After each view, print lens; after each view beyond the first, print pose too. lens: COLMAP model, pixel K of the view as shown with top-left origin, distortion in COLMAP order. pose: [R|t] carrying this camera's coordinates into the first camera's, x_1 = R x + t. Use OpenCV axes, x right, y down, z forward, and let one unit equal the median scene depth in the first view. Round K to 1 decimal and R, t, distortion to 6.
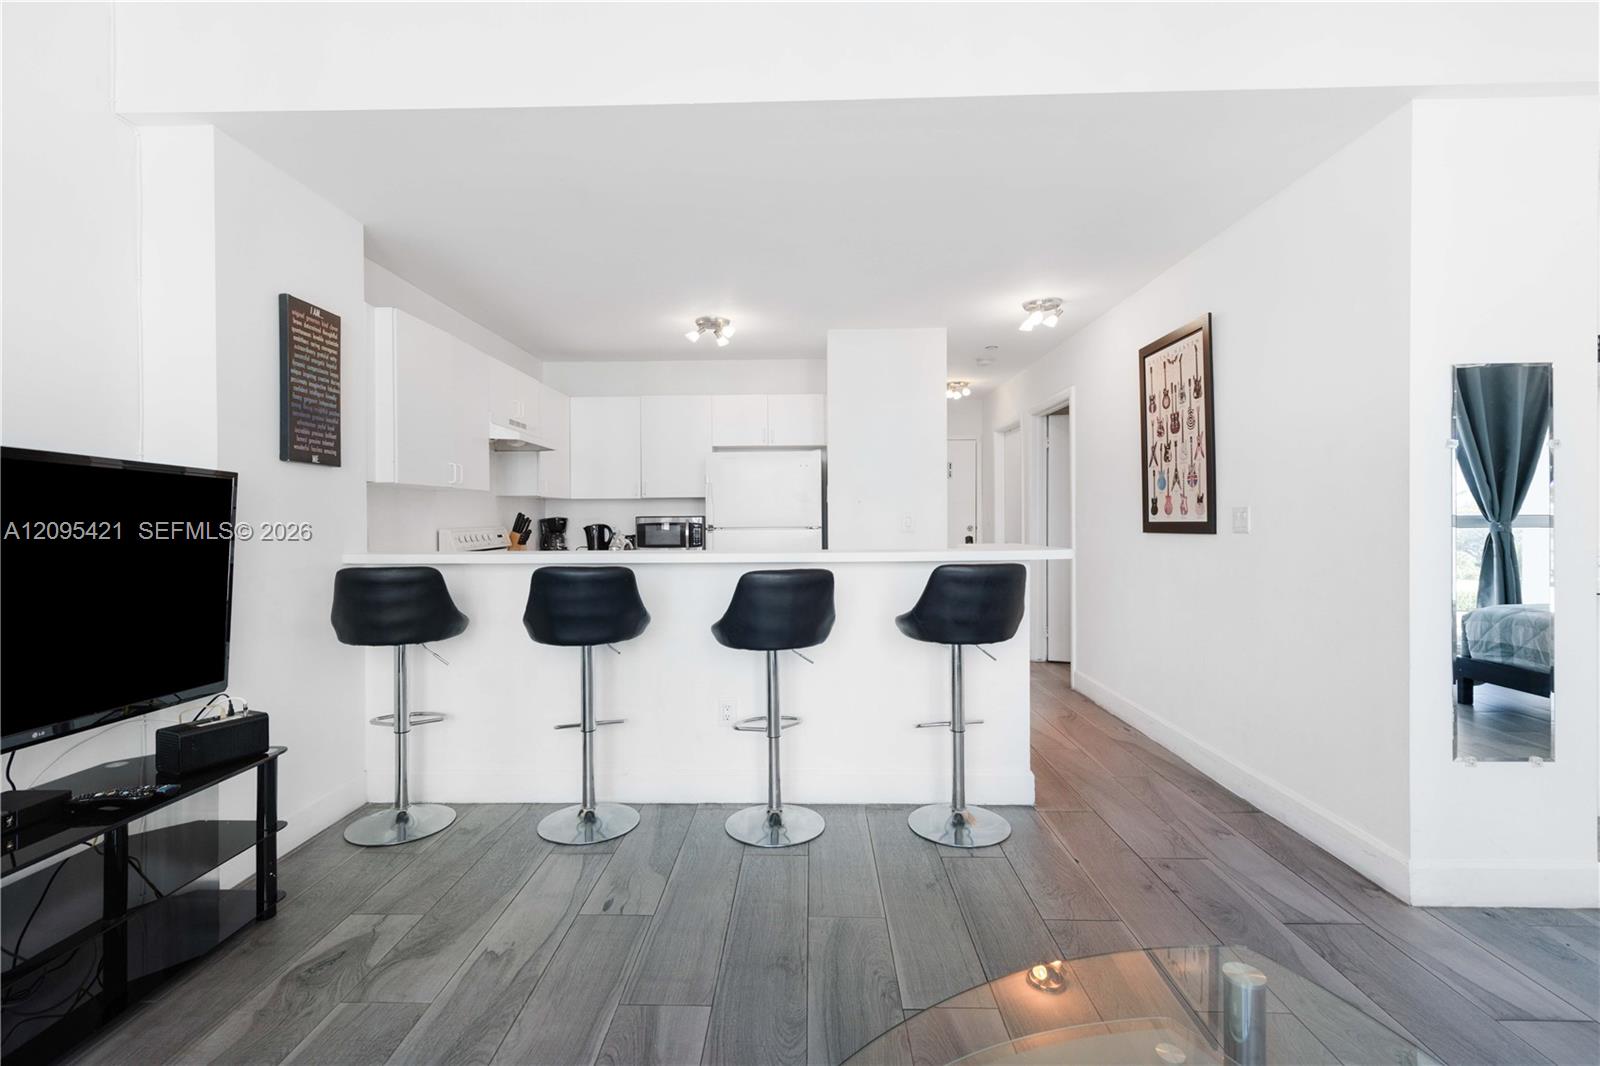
lens RADIAL K [[738.9, 0, 797.8], [0, 738.9, 525.4], [0, 0, 1]] dist [0.012713, -0.004101]
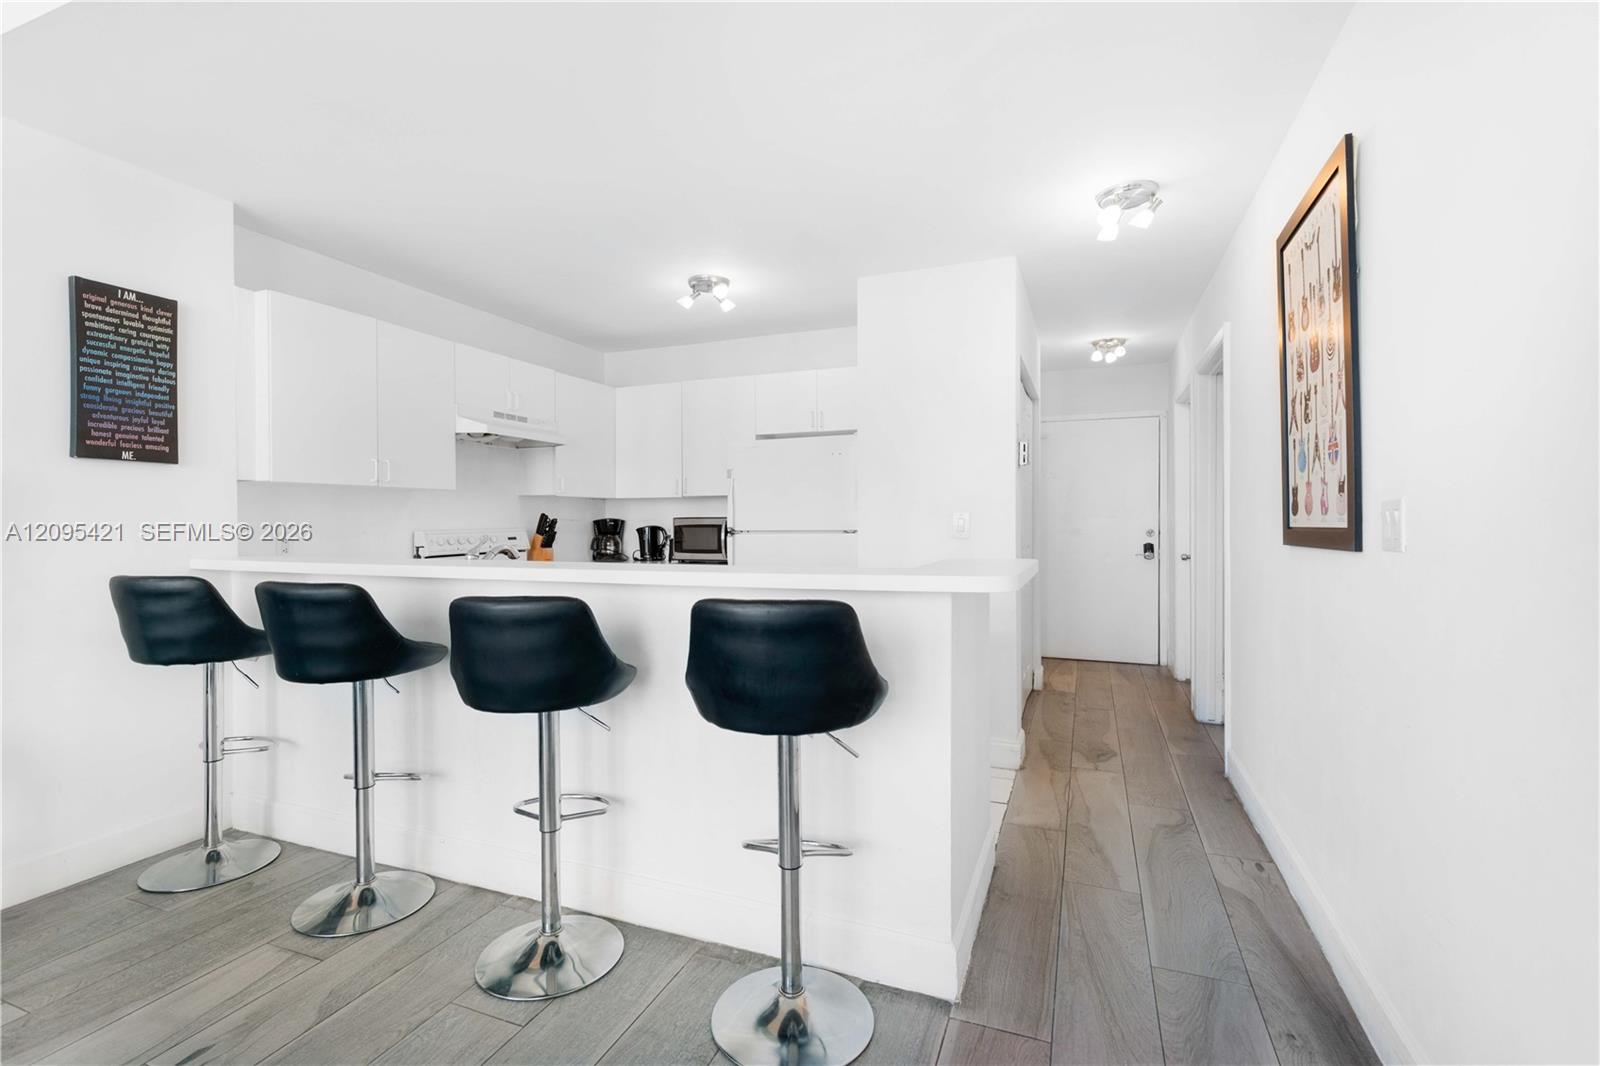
lens RADIAL K [[738.9, 0, 791.4], [0, 738.9, 527.3], [0, 0, 1]] dist [0.012713, -0.004101]
pose [[0.934588, 0.004493, -0.355703, 0.426596], [-0.003891, 0.999990, 0.002408, -0.005534], [0.355710, -0.000866, 0.934596, 0.410998]]
